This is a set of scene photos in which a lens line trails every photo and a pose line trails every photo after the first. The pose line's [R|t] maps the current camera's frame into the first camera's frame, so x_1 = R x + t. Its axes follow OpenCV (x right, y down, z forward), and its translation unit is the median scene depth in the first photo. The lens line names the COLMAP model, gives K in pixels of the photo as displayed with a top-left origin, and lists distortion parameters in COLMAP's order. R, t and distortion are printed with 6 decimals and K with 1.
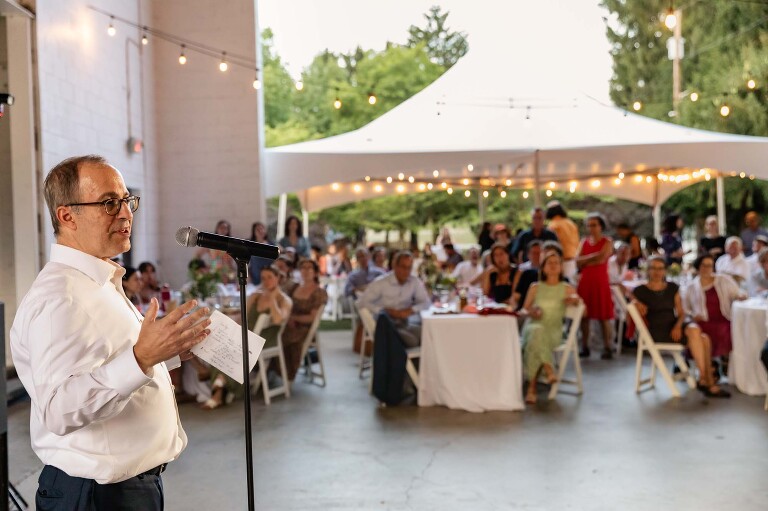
lens RADIAL K [[862.1, 0, 384.0], [0, 862.1, 255.5], [0, 0, 1]] dist [-0.027759, -0.017524]
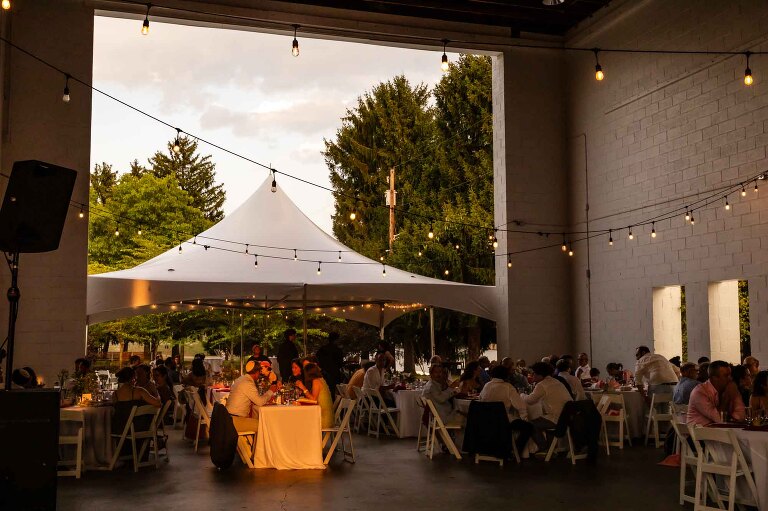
lens RADIAL K [[912.2, 0, 384.0], [0, 912.2, 255.5], [0, 0, 1]] dist [0.005181, 0.002557]
pose [[0.936803, 0.050185, 0.346239, -0.117505], [-0.006836, 0.992095, -0.125299, 0.004293], [-0.349790, 0.115013, 0.929741, -0.203197]]
